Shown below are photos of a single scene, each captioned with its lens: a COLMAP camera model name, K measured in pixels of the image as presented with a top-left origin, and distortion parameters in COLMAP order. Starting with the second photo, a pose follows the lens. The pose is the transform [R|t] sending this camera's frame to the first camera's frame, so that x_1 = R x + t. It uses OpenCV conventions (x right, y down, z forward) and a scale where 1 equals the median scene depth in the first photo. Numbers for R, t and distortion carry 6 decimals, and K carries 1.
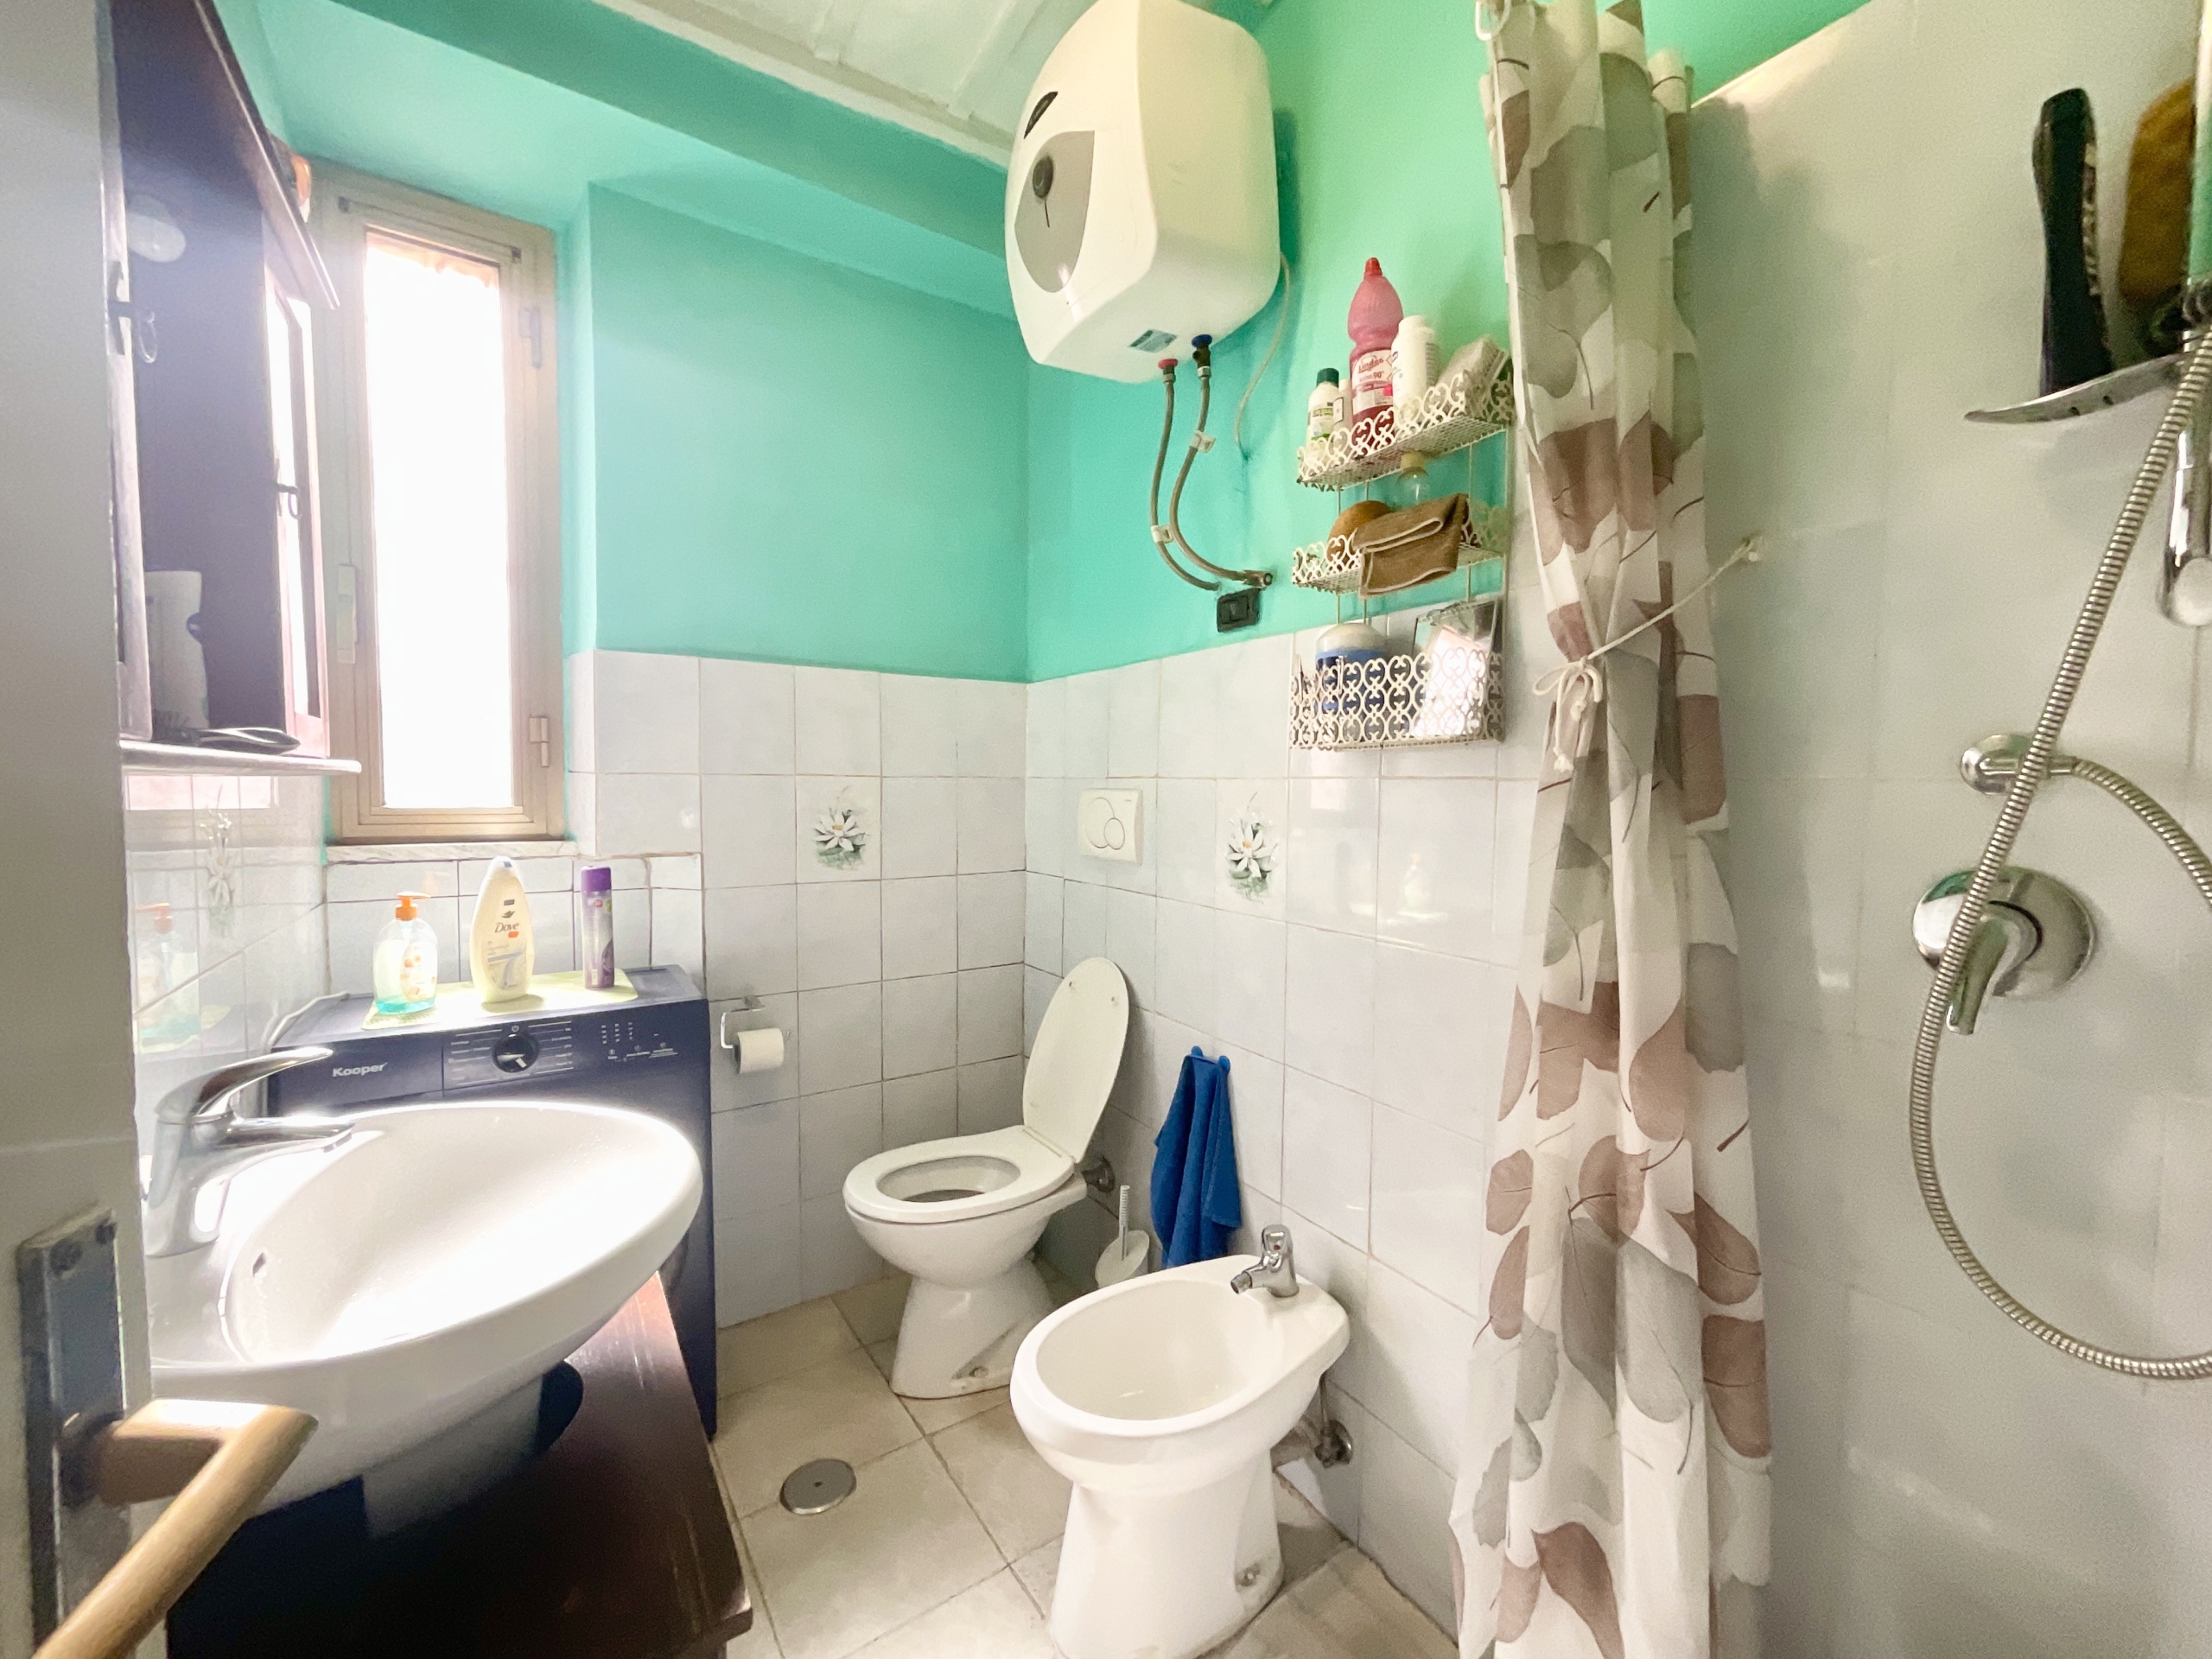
lens RADIAL K [[896.5, 0, 1113.0], [0, 896.5, 829.8], [0, 0, 1]] dist [-0.009904, 0.007411]
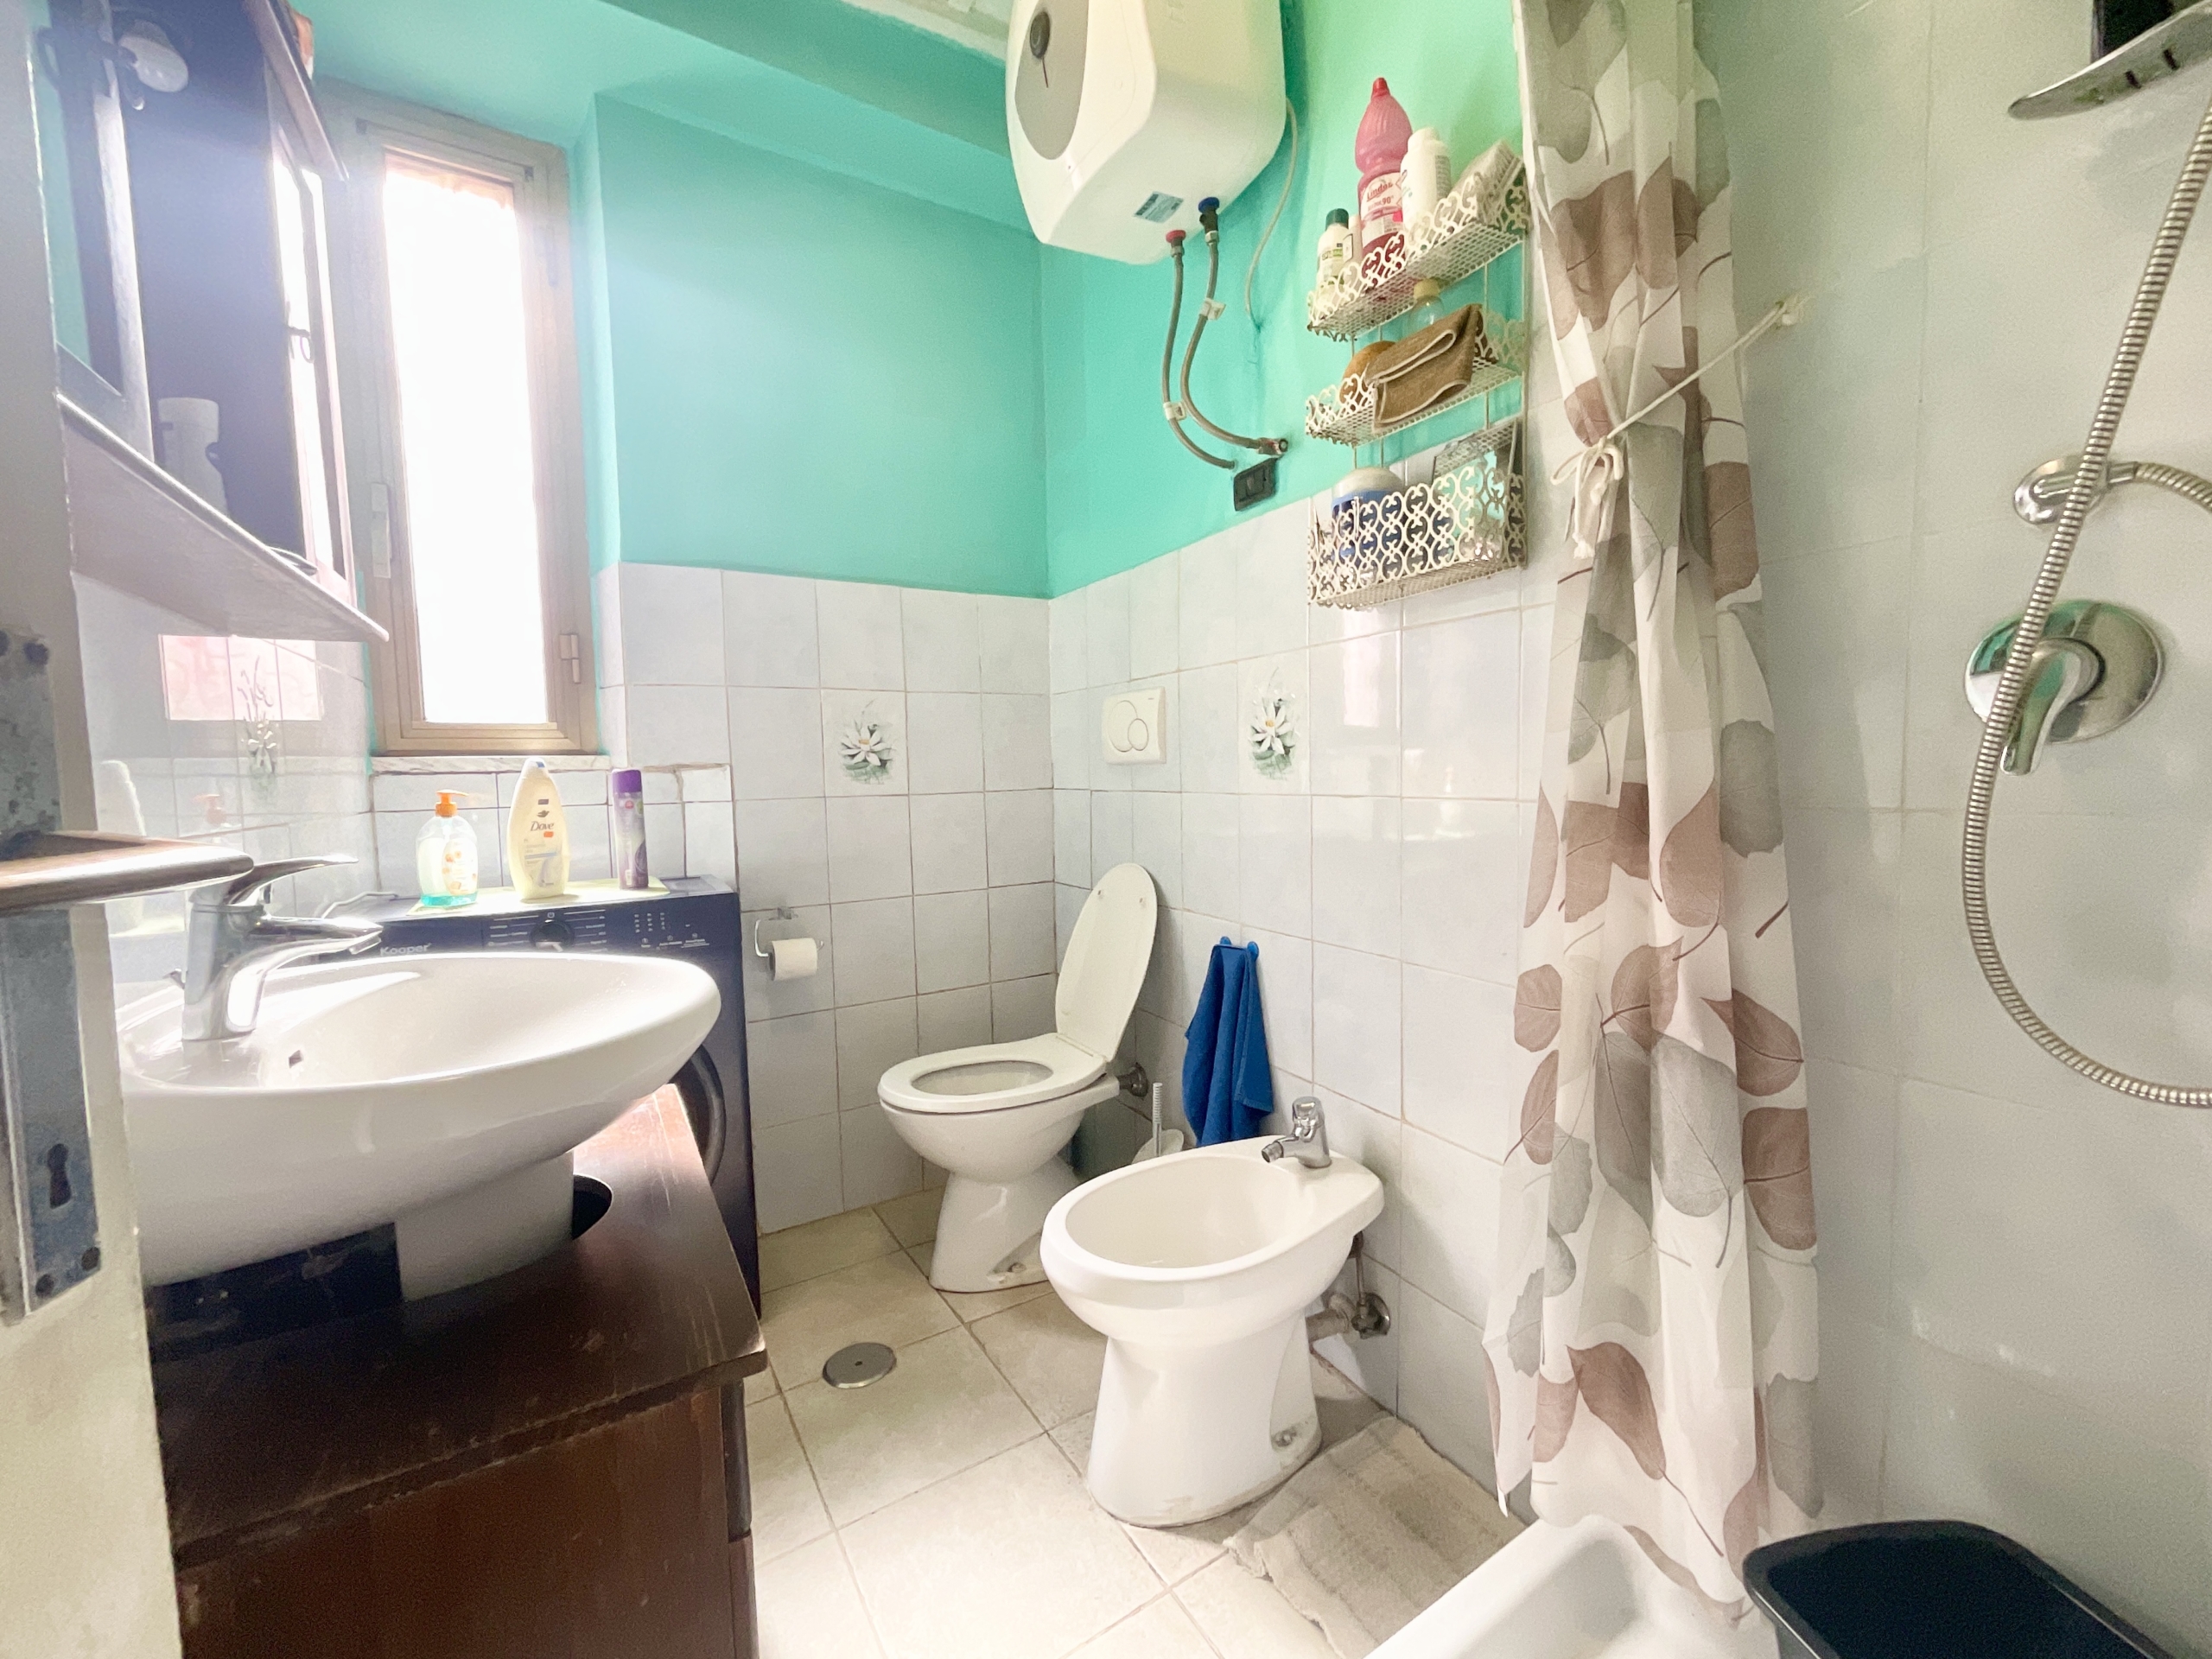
lens RADIAL K [[896.5, 0, 1113.0], [0, 896.5, 829.8], [0, 0, 1]] dist [-0.009904, 0.007411]
pose [[0.998558, -0.027114, -0.046341, 0.025212], [0.027862, 0.999490, 0.015579, 0.140167], [0.045895, -0.016848, 0.998804, 0.010479]]
